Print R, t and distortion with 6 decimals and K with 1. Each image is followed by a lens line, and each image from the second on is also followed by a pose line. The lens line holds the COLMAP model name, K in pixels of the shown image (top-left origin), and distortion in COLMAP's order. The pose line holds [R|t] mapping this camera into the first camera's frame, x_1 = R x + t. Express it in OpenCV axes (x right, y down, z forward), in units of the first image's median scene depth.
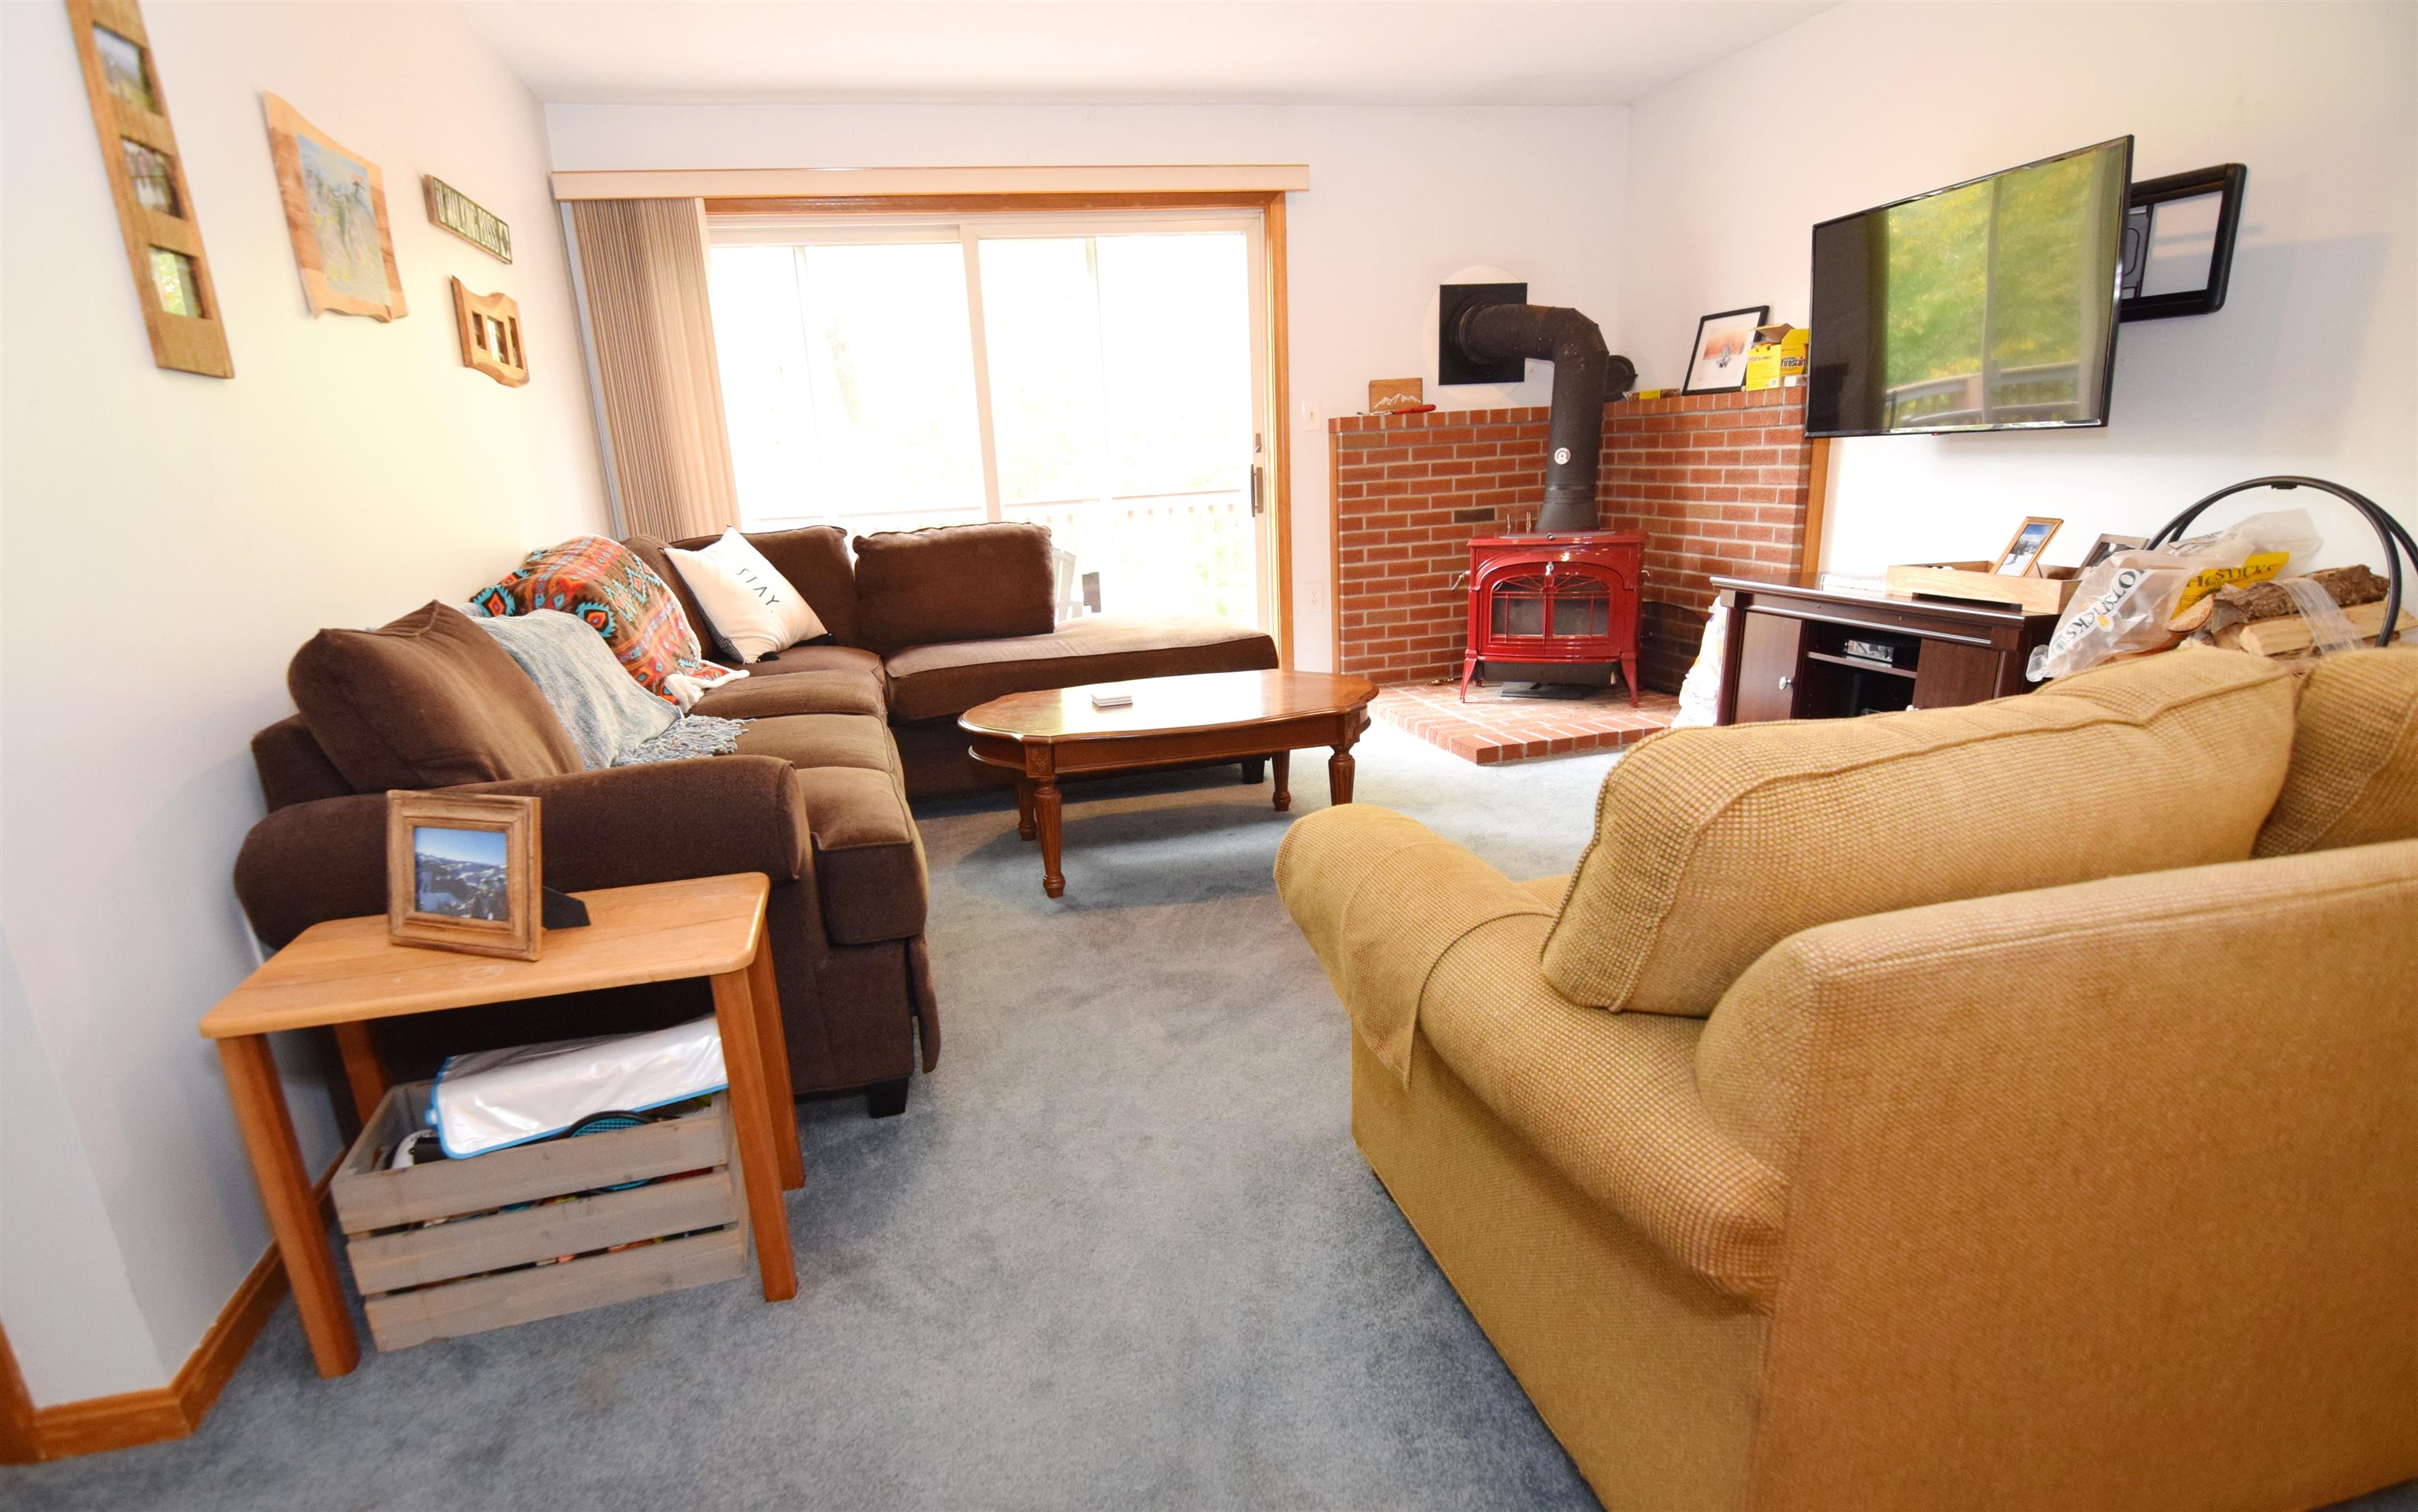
lens RADIAL K [[1222.1, 0, 1158.9], [0, 1222.1, 835.4], [0, 0, 1]] dist [-0.002579, -0.015150]
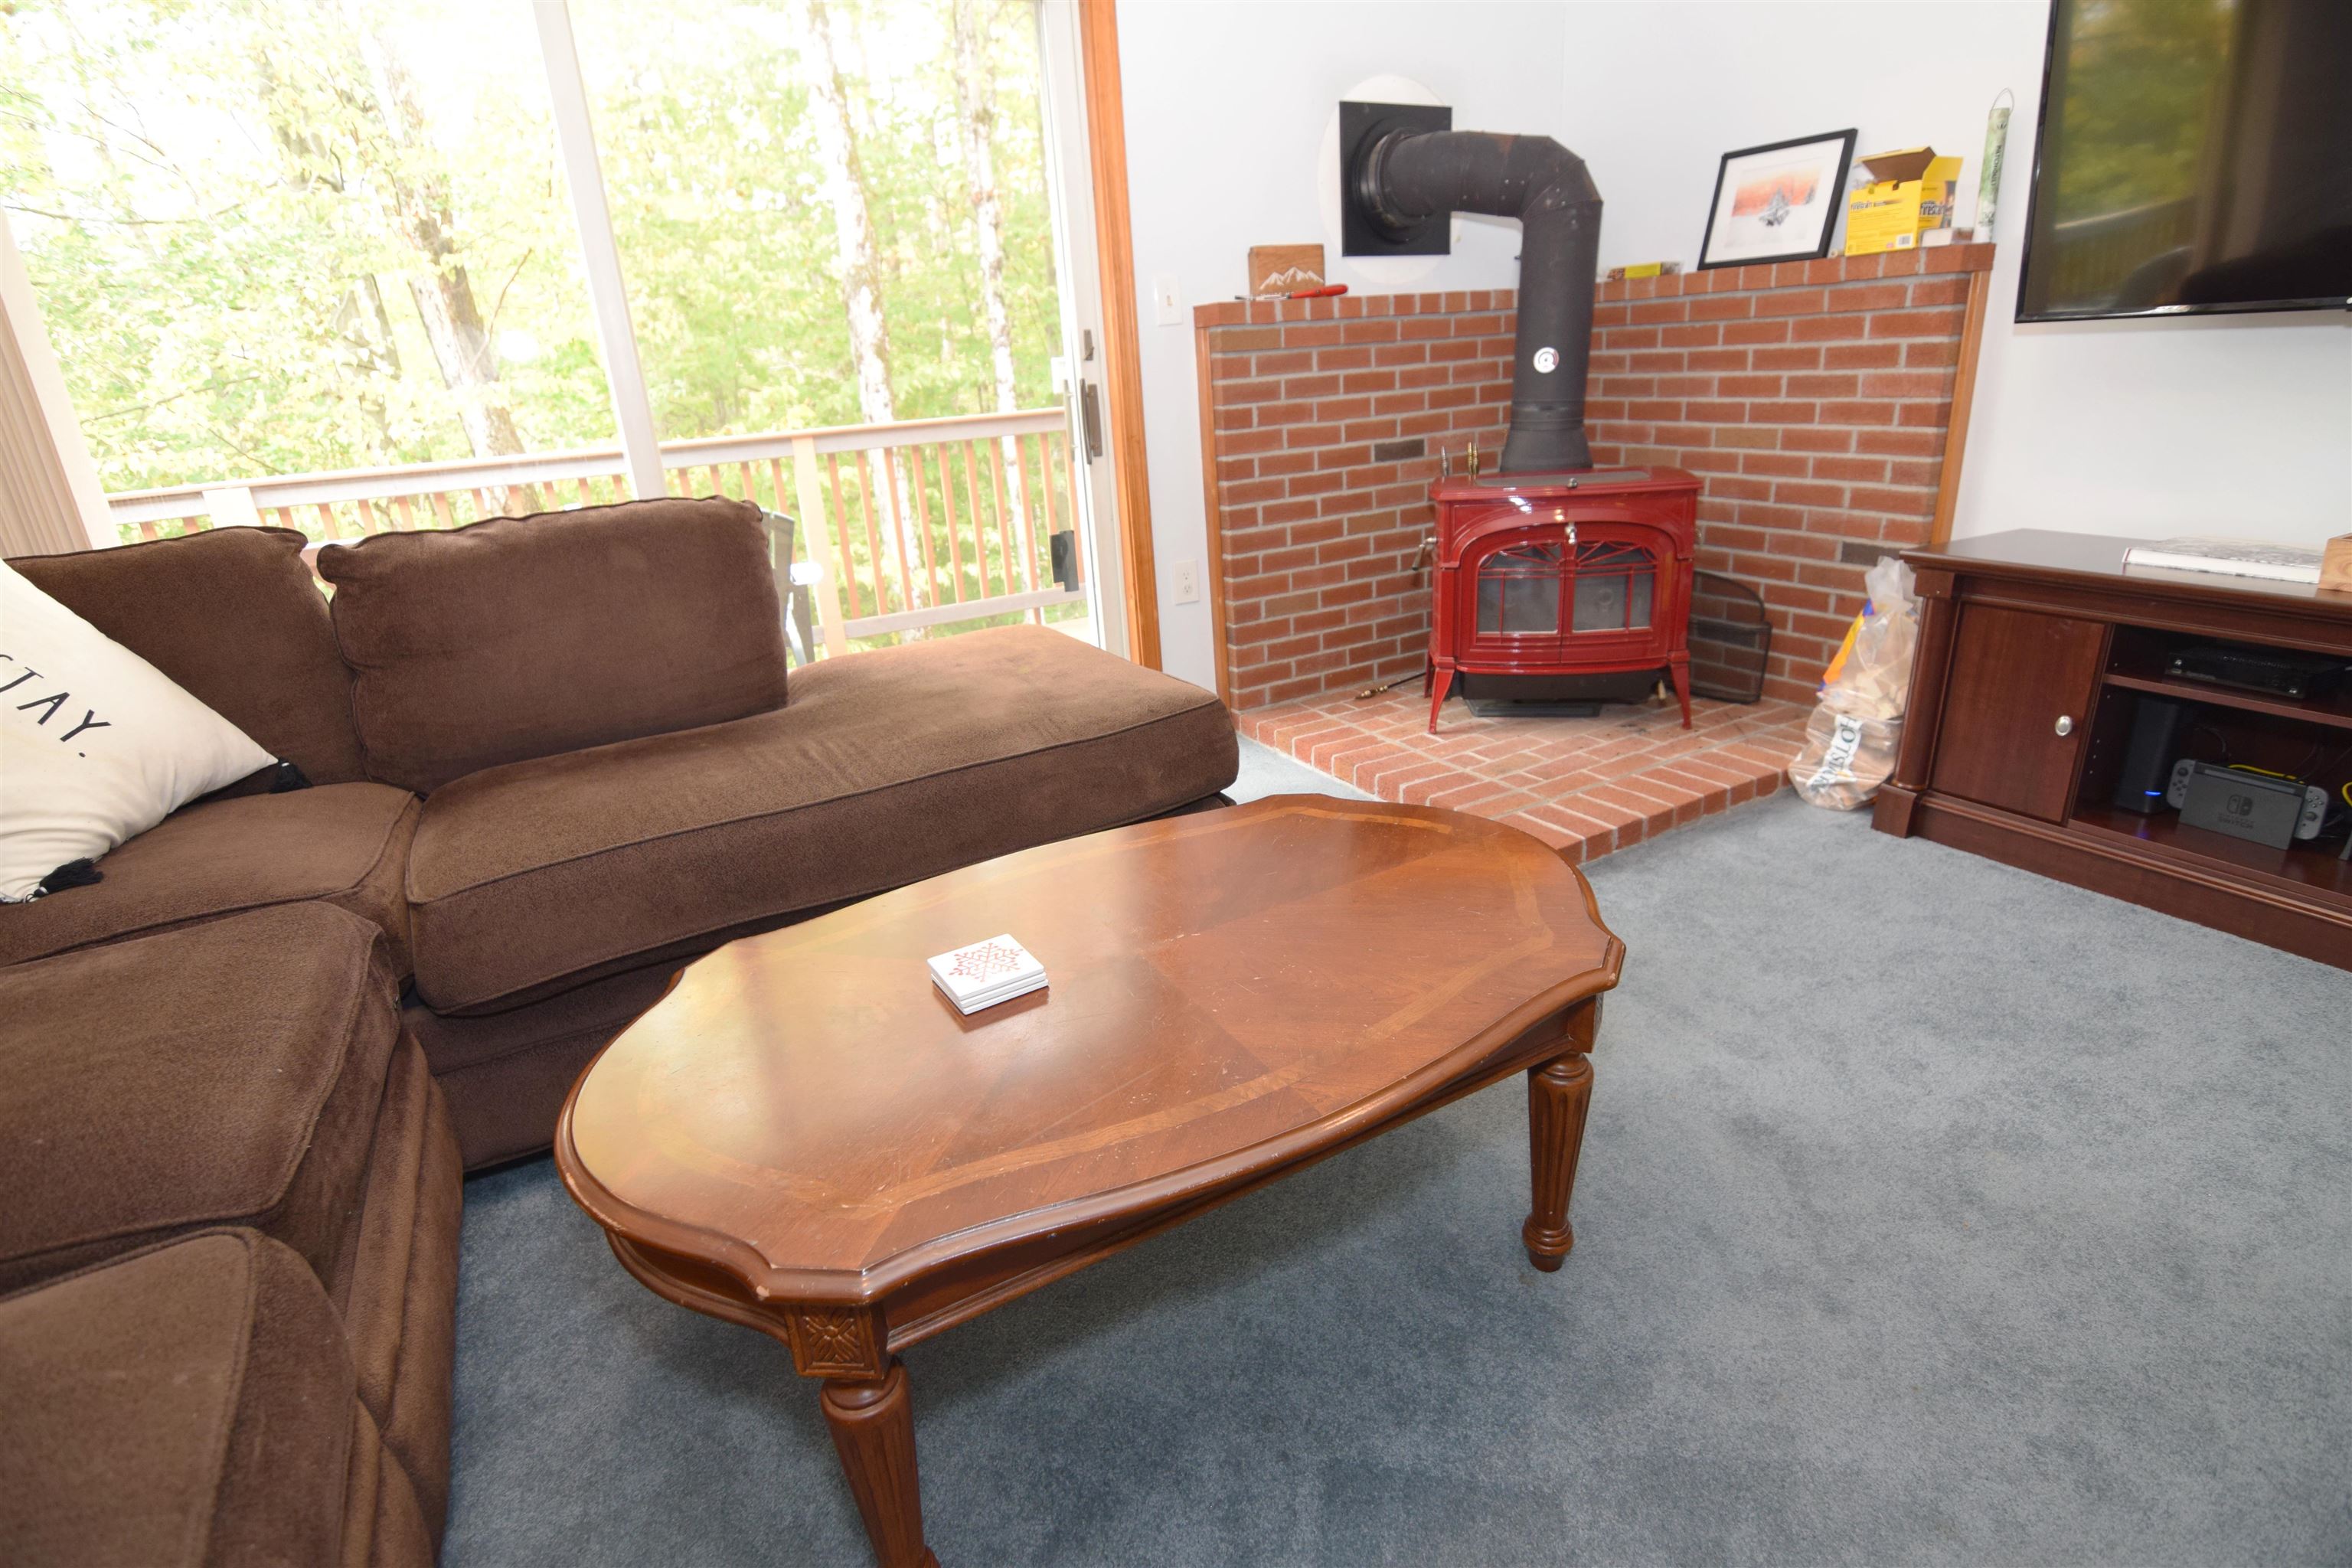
lens RADIAL K [[1135.5, 0, 1182.8], [0, 1135.5, 776.5], [0, 0, 1]] dist [-0.003330, -0.013846]
pose [[0.962072, -0.102256, 0.252904, -0.050027], [0.093362, 0.994524, 0.046958, -0.144327], [-0.256321, -0.021565, 0.966351, 0.489365]]
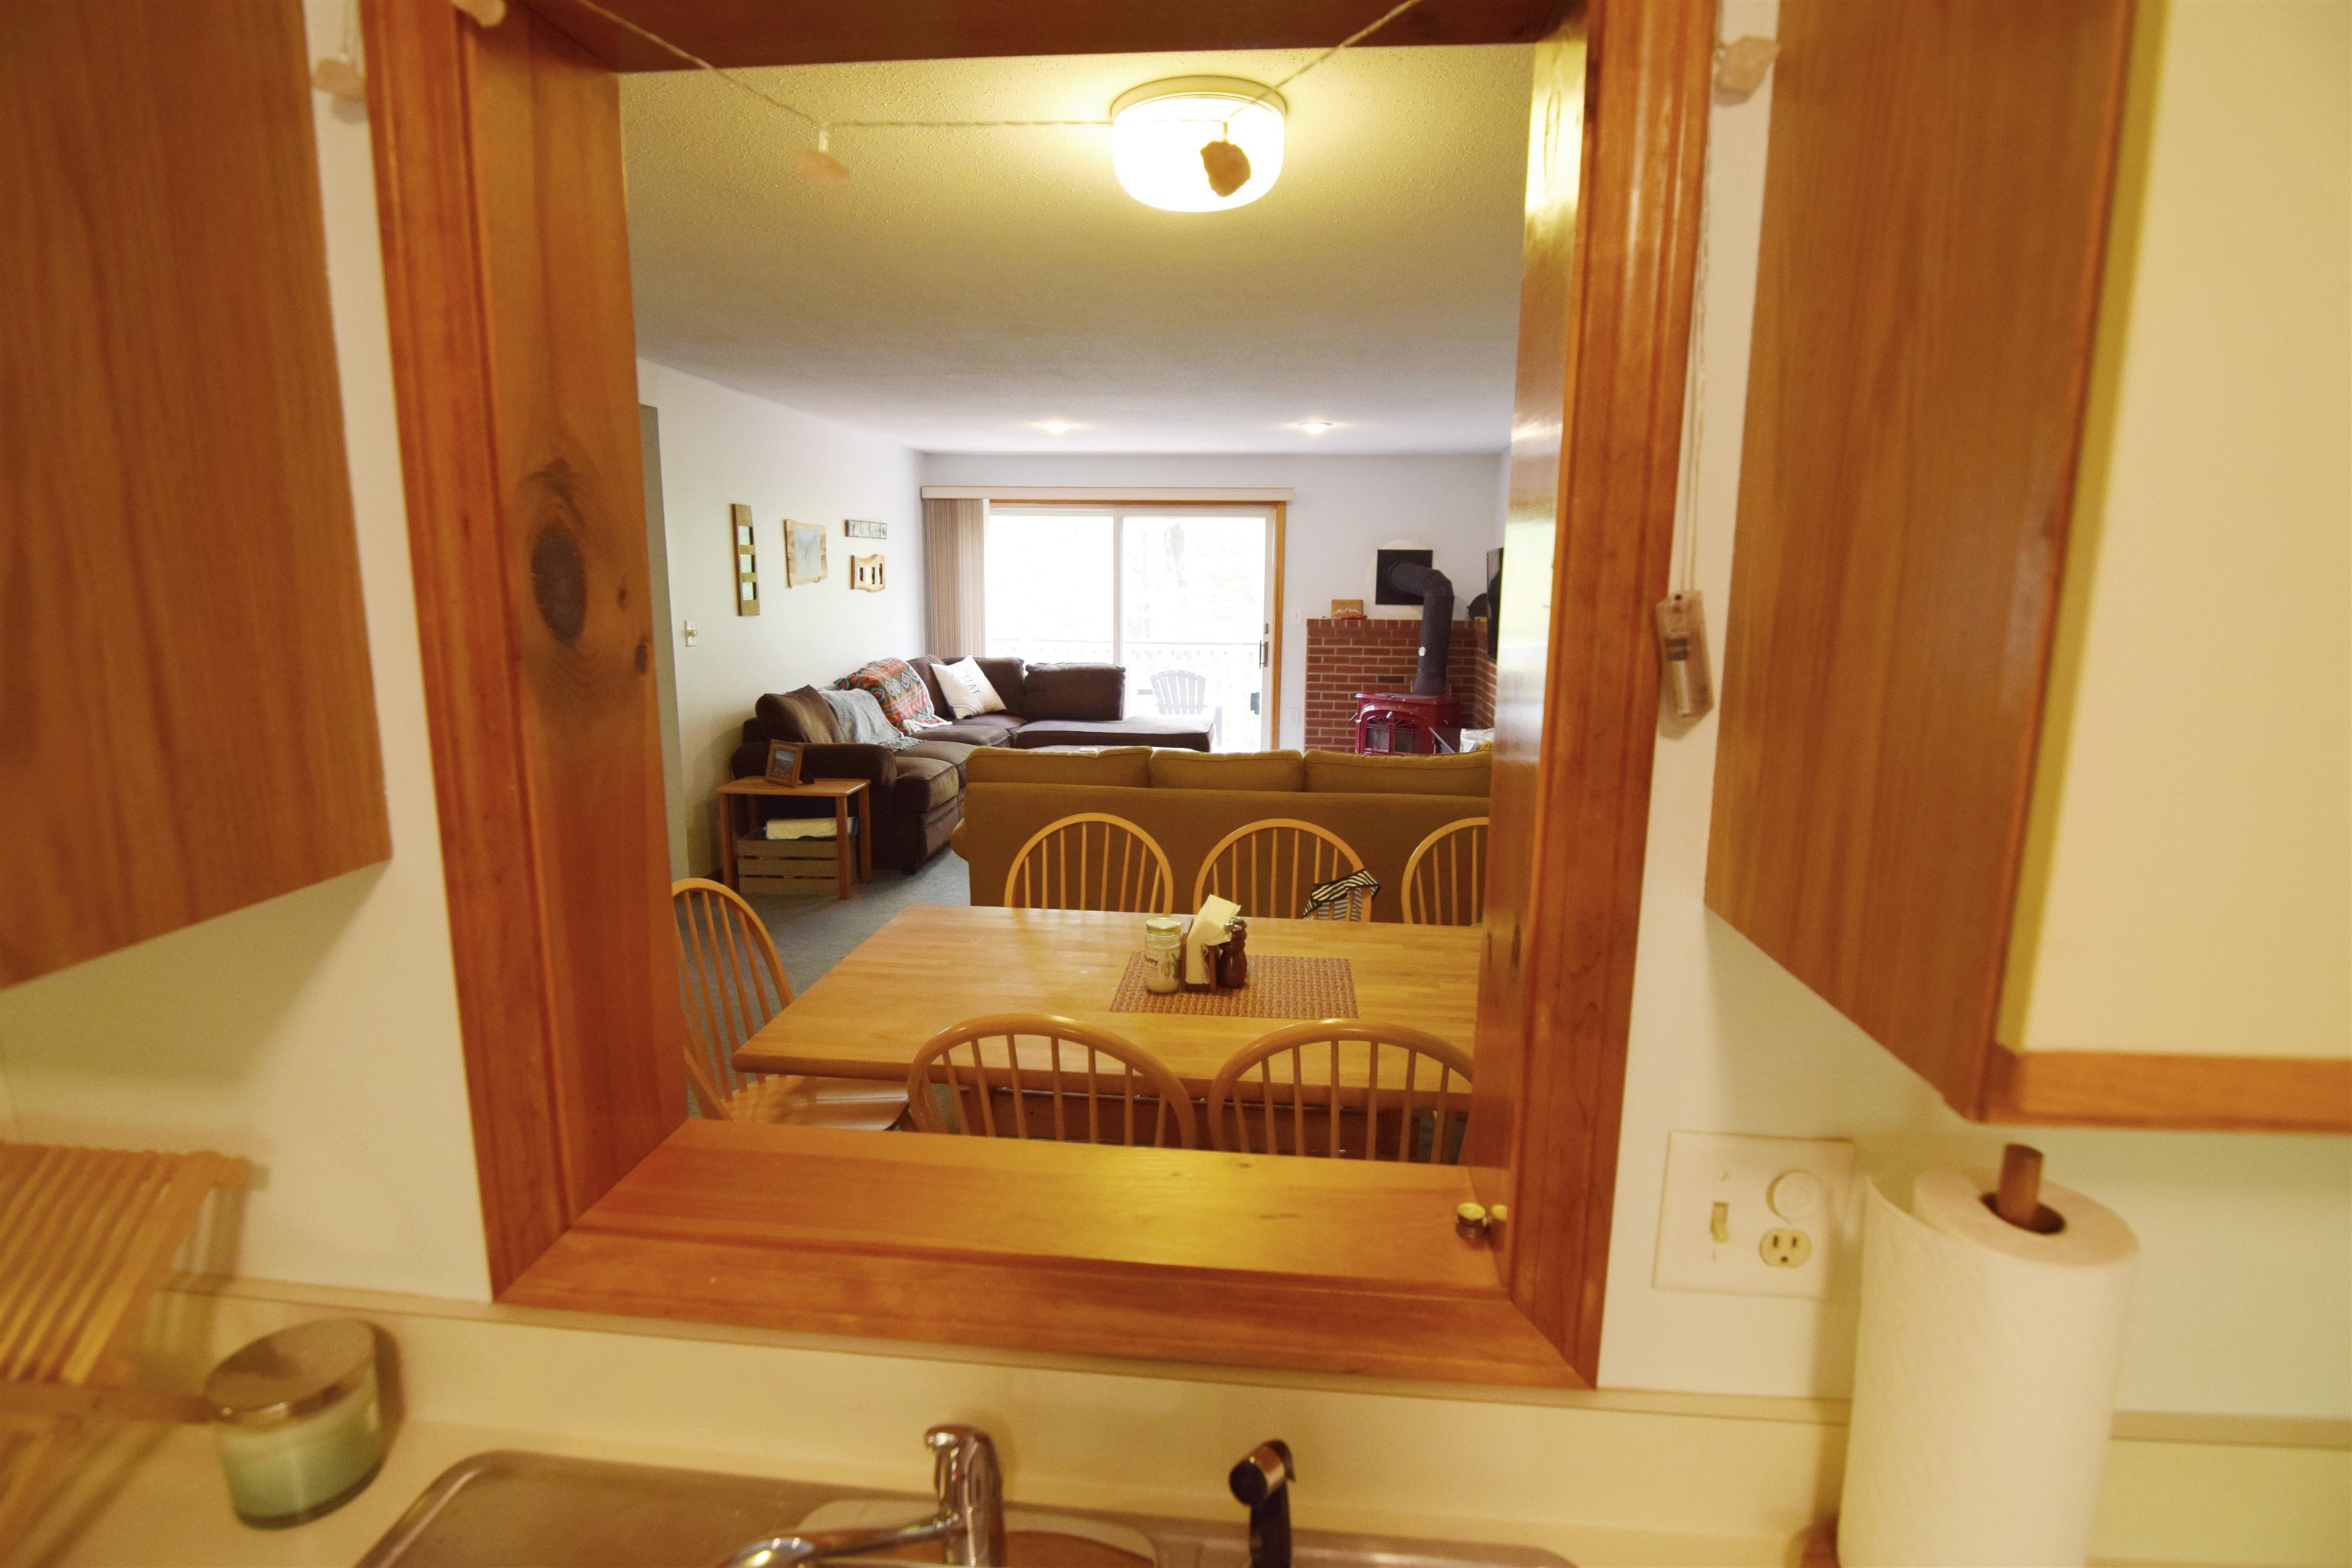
lens RADIAL K [[1135.5, 0, 1182.8], [0, 1135.5, 776.5], [0, 0, 1]] dist [-0.003330, -0.013846]
pose [[0.947824, 0.117457, -0.296368, 0.563503], [-0.151015, 0.984154, -0.092927, 0.073651], [0.280757, 0.132834, 0.950542, -0.677801]]
